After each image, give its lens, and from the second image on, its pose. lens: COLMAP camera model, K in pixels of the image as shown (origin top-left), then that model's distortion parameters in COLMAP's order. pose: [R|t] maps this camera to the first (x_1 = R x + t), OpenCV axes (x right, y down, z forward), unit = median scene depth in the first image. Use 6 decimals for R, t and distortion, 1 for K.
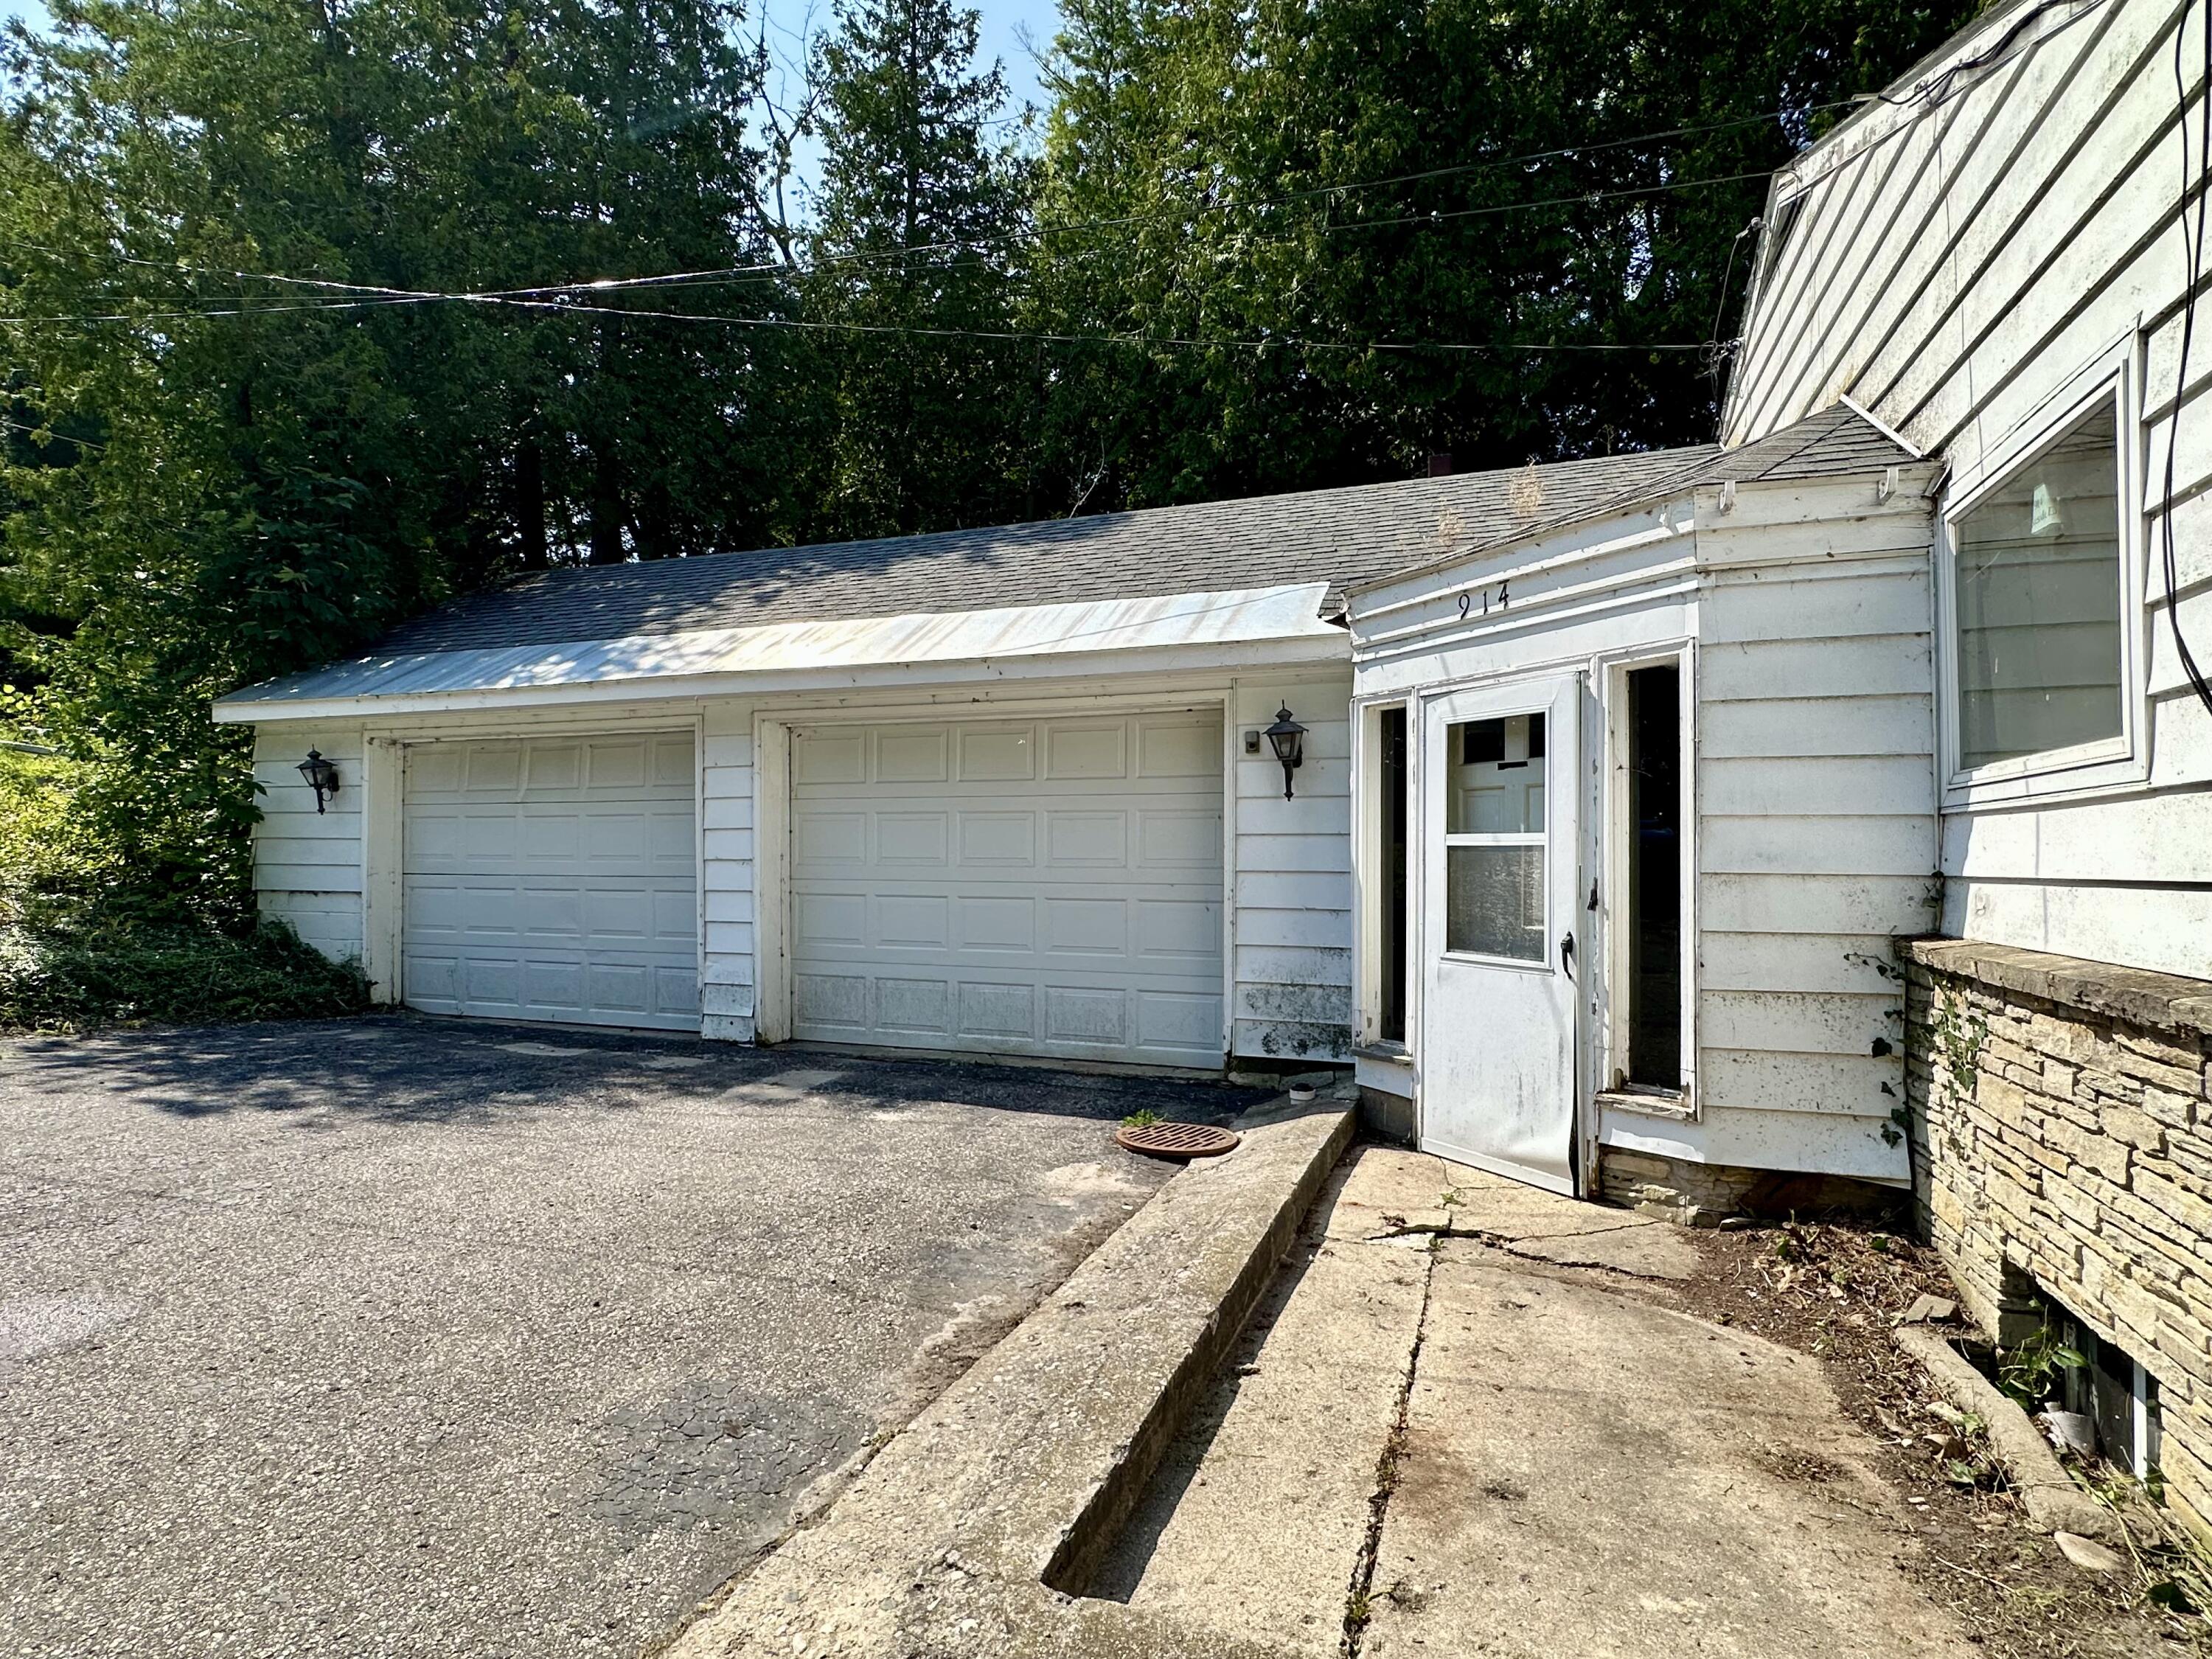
lens RADIAL K [[1158.3, 0, 1106.5], [0, 1158.3, 832.1], [0, 0, 1]] dist [-0.005617, 0.002296]
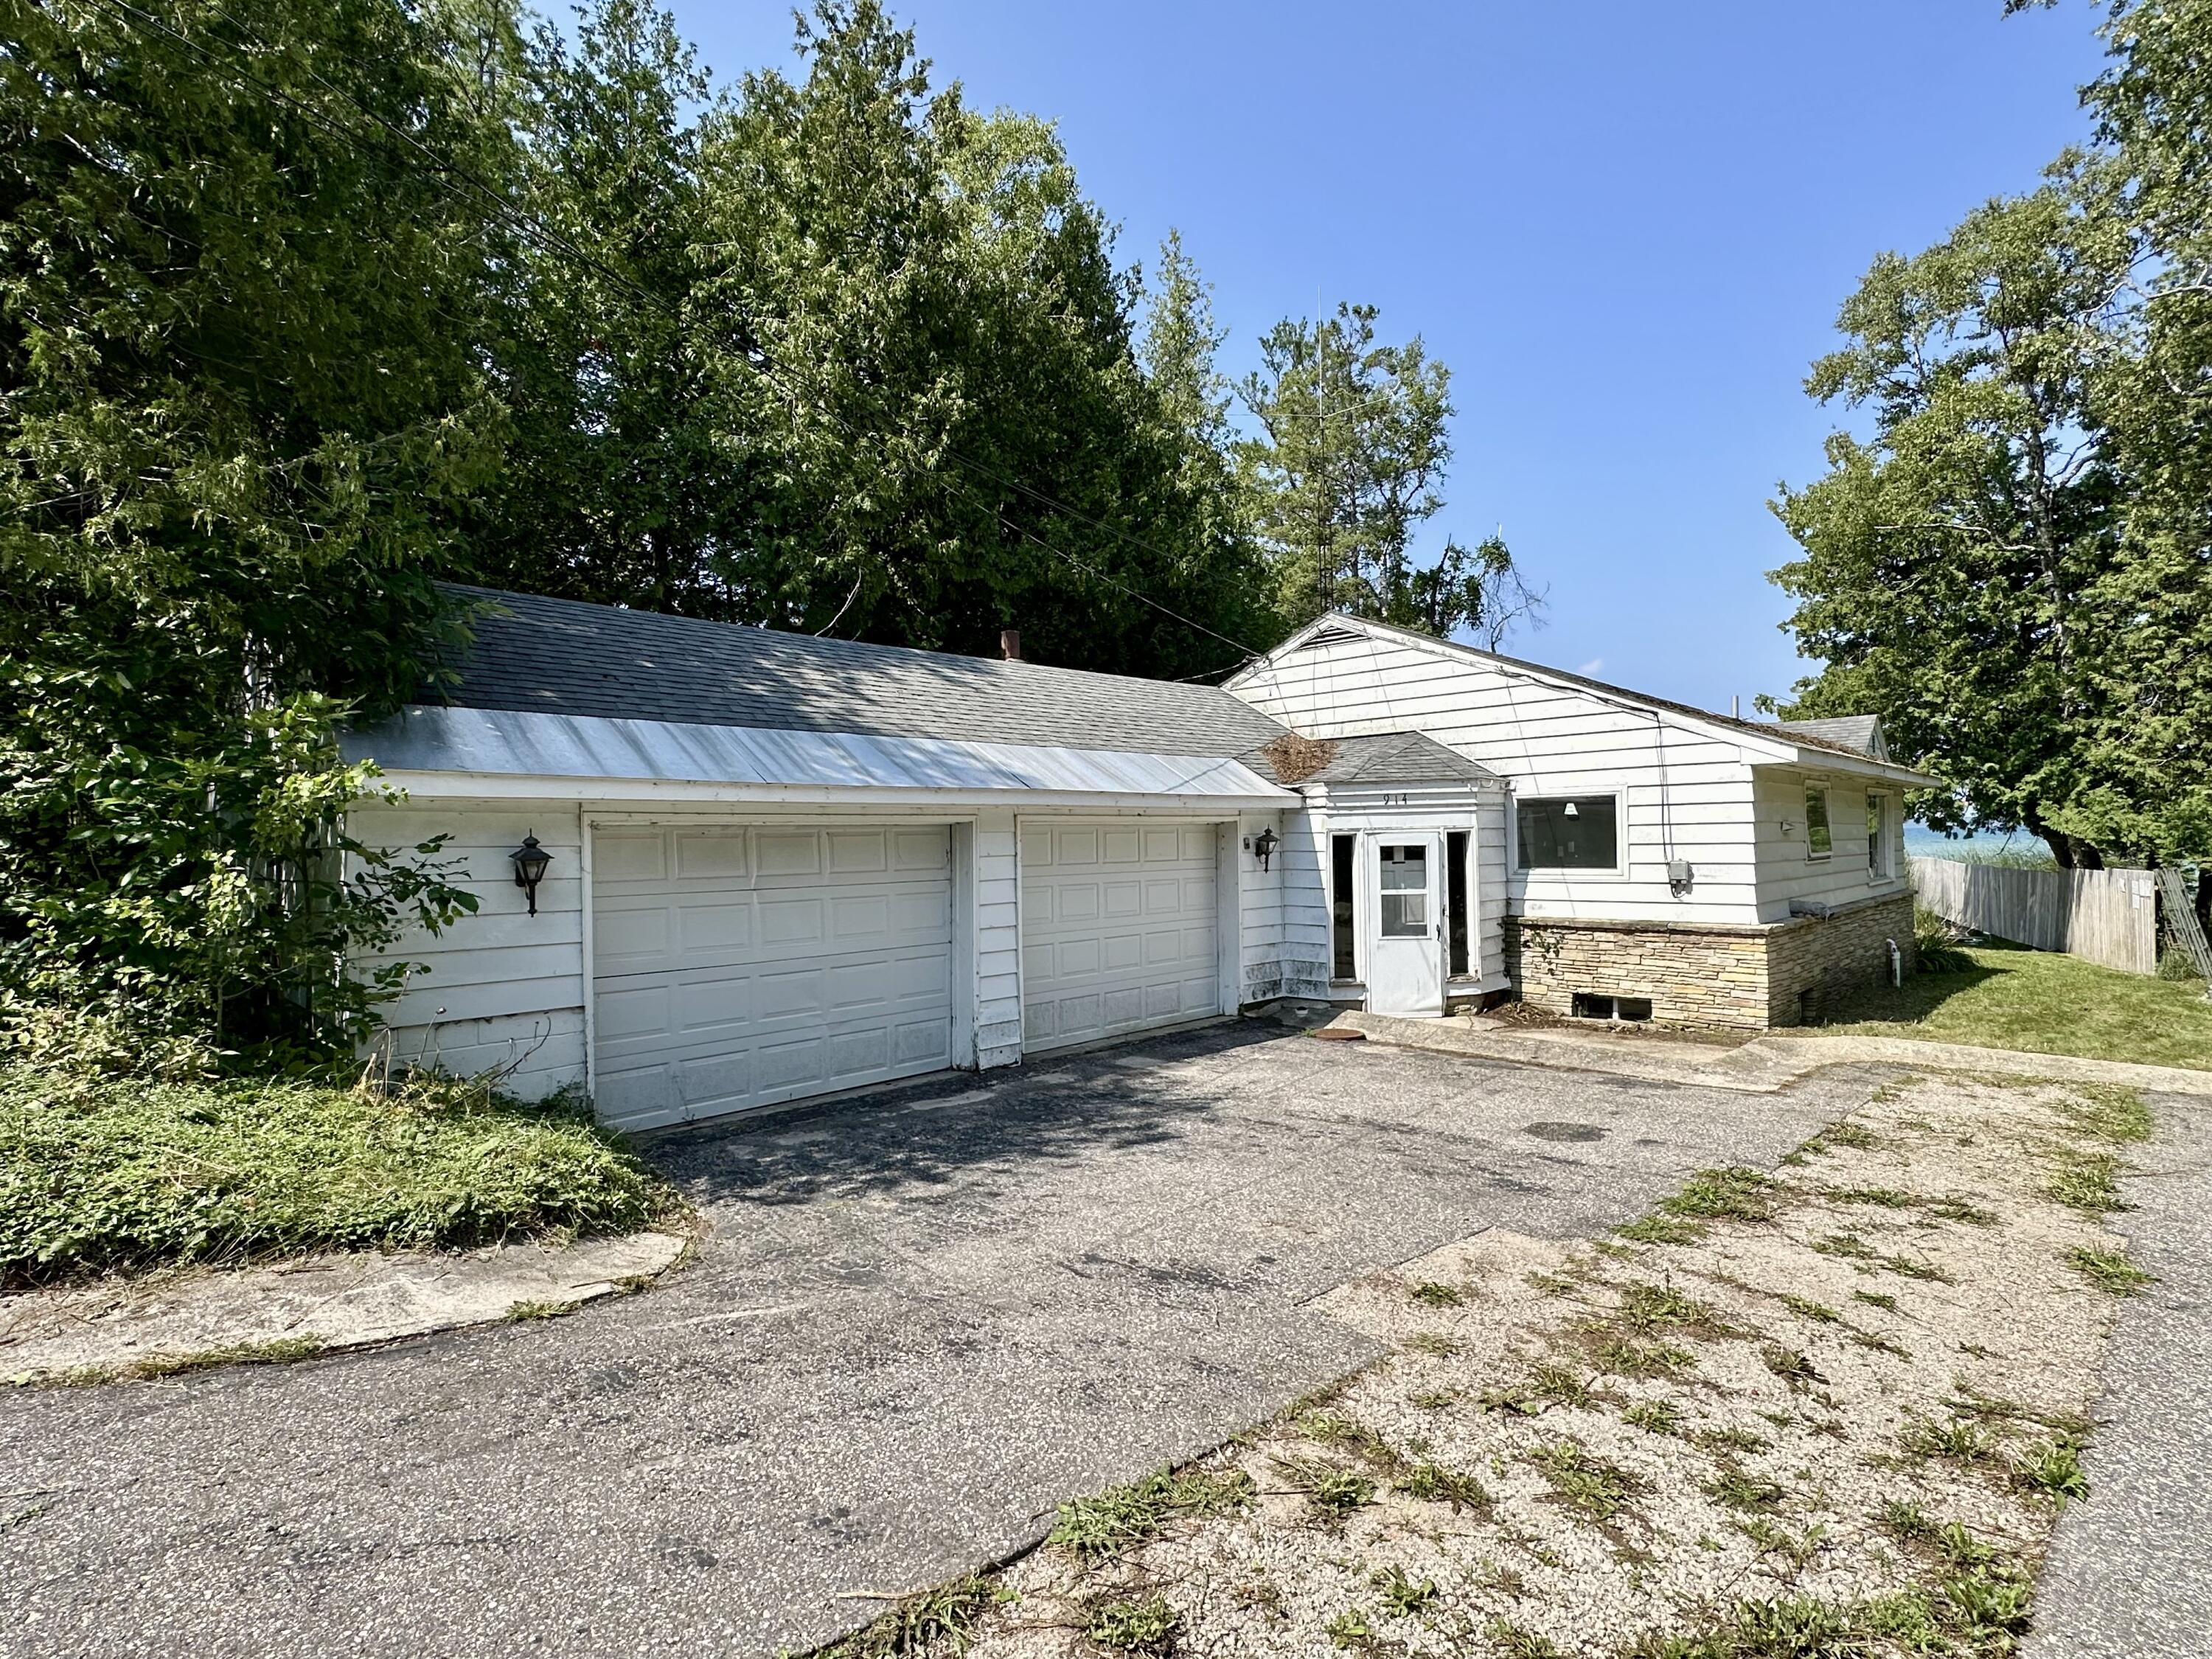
lens RADIAL K [[1122.9, 0, 1107.0], [0, 1122.9, 833.0], [0, 0, 1]] dist [-0.004966, 0.001964]
pose [[0.400791, -0.008552, 0.916130, -2.258738], [-0.002267, 0.999944, 0.010327, -0.152050], [-0.916167, -0.006215, 0.400749, 0.594339]]
